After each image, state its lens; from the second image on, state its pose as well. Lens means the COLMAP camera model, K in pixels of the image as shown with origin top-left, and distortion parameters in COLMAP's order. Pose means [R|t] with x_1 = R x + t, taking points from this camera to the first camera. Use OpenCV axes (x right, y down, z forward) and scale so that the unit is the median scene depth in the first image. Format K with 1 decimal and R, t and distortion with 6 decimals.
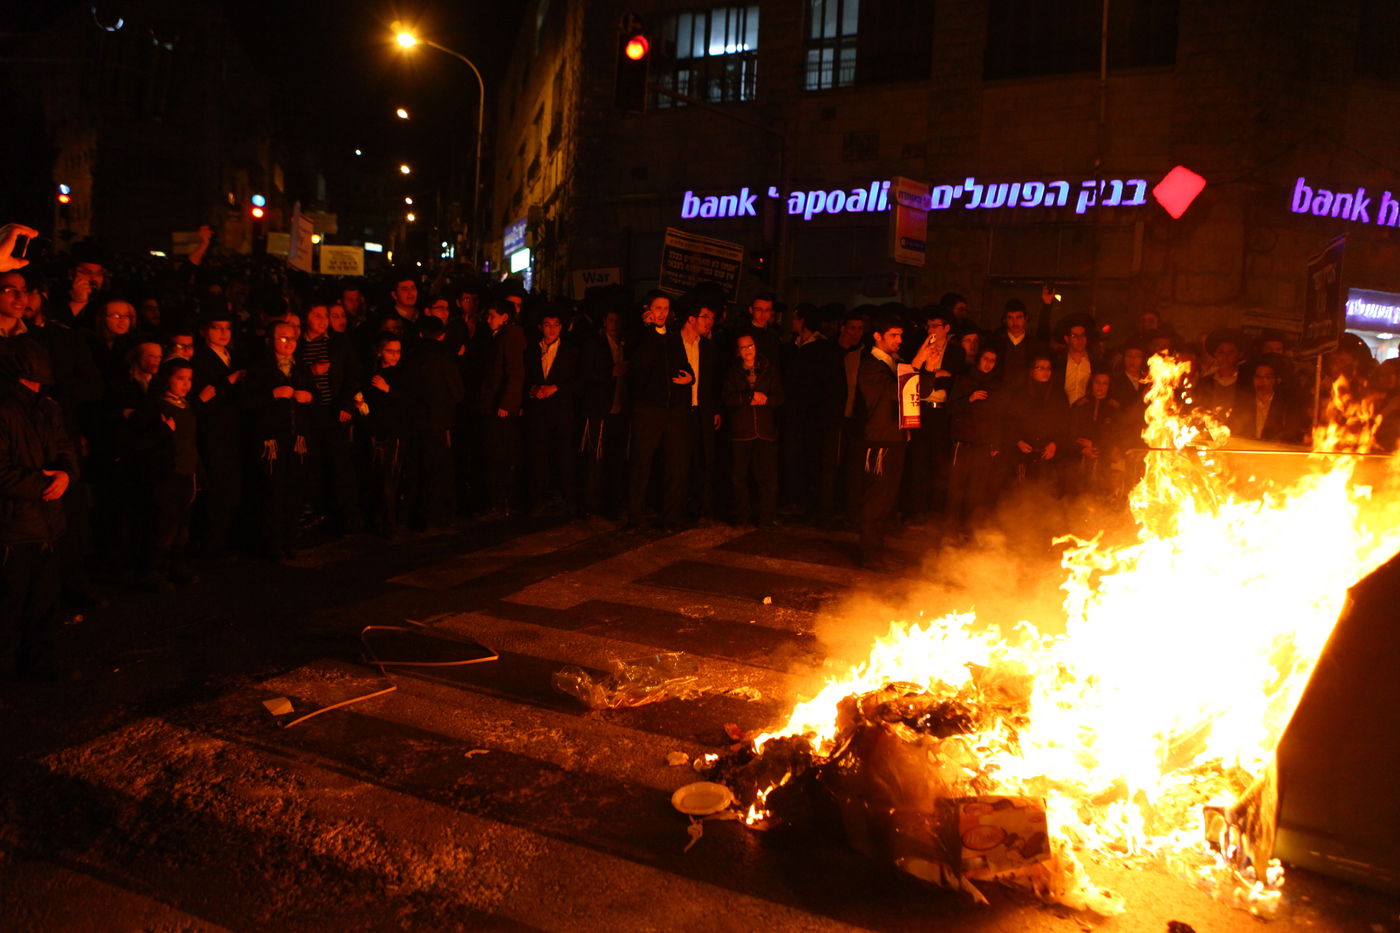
lens RADIAL K [[986.7, 0, 704.0], [0, 986.7, 466.6], [0, 0, 1]] dist [-0.060507, 0.045618]
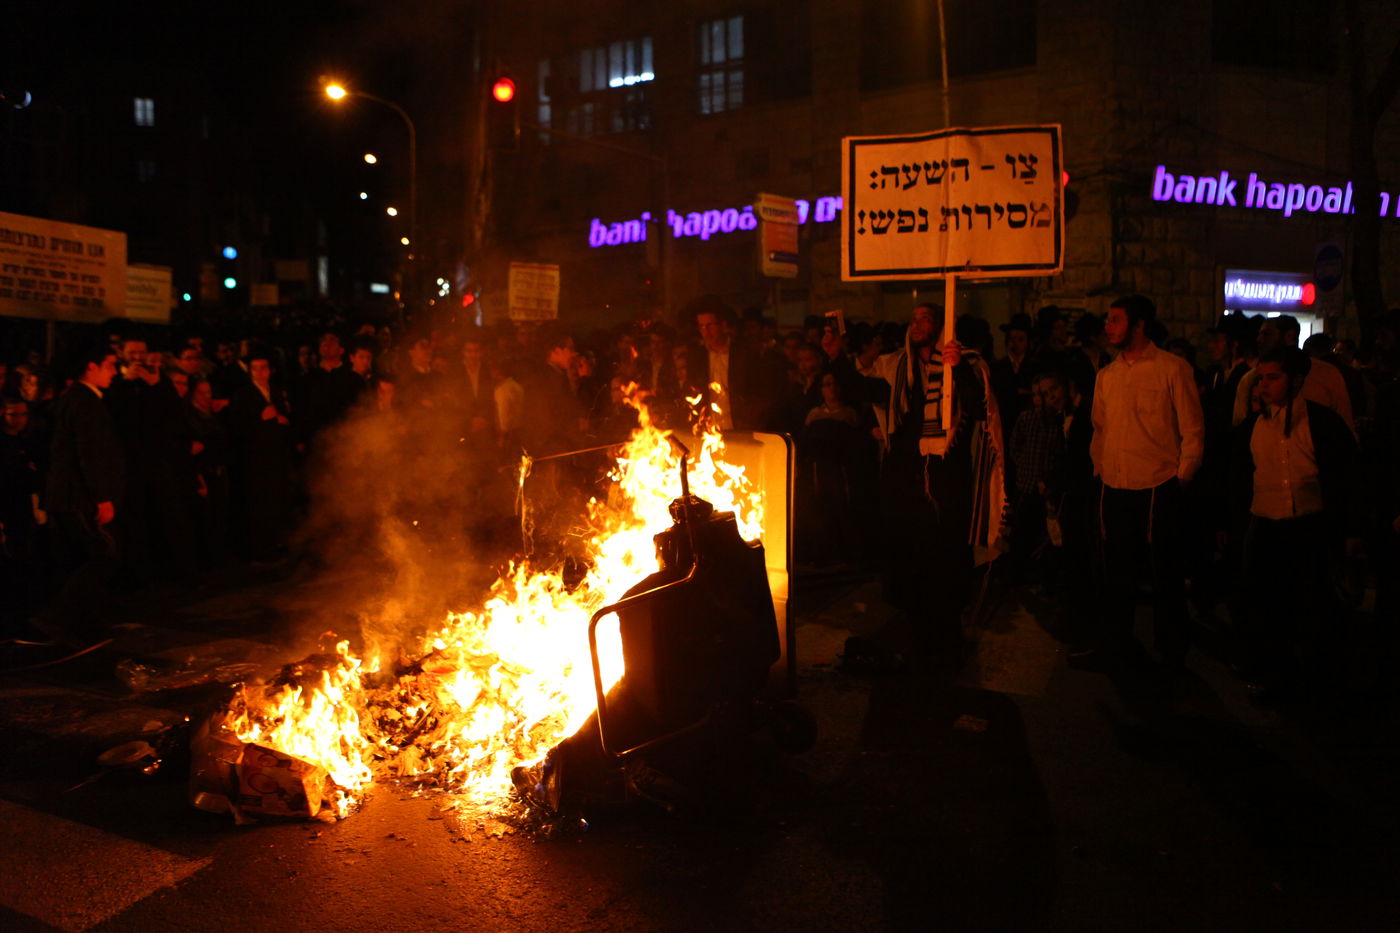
lens RADIAL K [[986.7, 0, 703.0], [0, 986.7, 468.2], [0, 0, 1]] dist [-0.060507, 0.045618]
pose [[0.997694, -0.062165, -0.027254, 0.116853], [0.061690, 0.997934, -0.017968, 0.006774], [0.028315, 0.016245, 0.999467, -0.027959]]
